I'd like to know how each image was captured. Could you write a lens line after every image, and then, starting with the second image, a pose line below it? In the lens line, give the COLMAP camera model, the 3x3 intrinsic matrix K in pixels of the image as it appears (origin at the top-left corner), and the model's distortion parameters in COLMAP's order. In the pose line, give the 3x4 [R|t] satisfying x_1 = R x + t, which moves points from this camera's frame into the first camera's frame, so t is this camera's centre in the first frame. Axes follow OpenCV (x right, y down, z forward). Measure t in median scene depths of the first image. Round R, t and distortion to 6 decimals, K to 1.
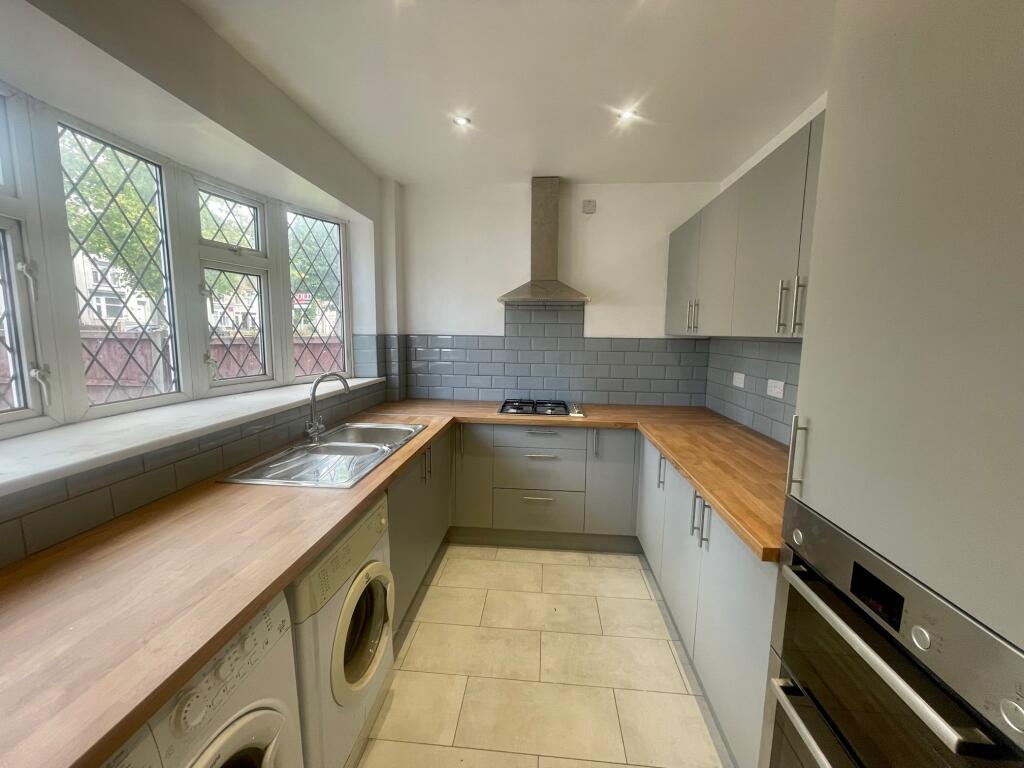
lens RADIAL K [[410.9, 0, 507.5], [0, 410.9, 385.9], [0, 0, 1]] dist [-0.008390, 0.000867]
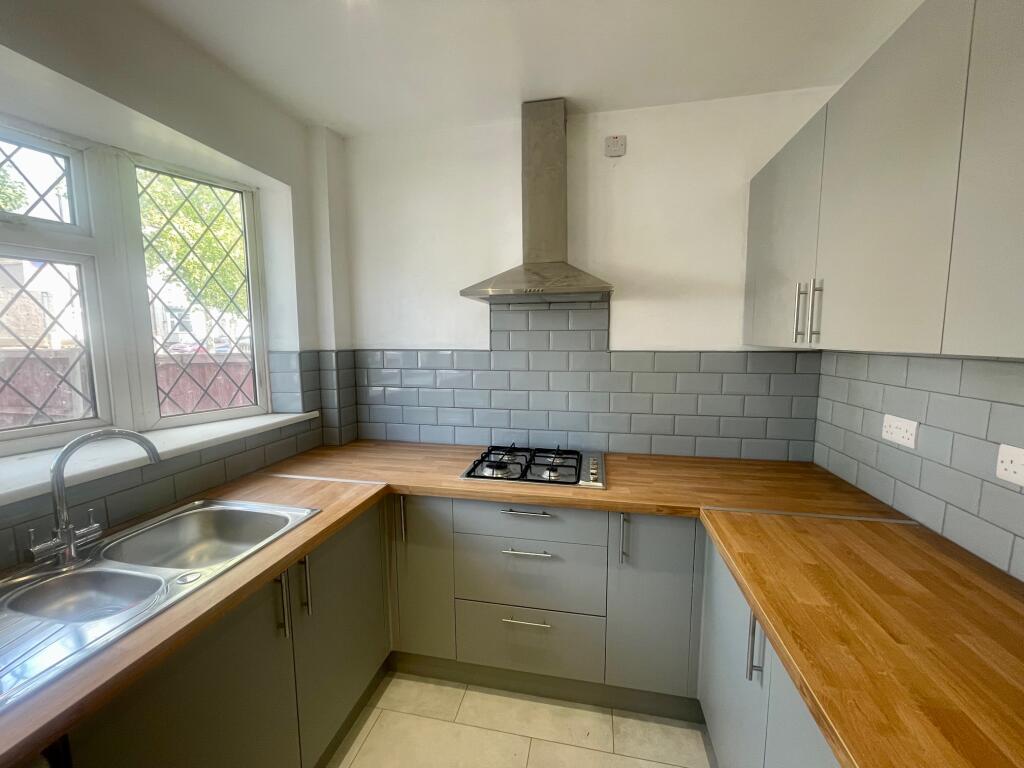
lens RADIAL K [[410.9, 0, 511.1], [0, 410.9, 387.1], [0, 0, 1]] dist [-0.008390, 0.000867]
pose [[0.993892, -0.003631, -0.110293, 0.130136], [0.002041, 0.999892, -0.014522, -0.065490], [0.110334, 0.014208, 0.993793, 0.433975]]
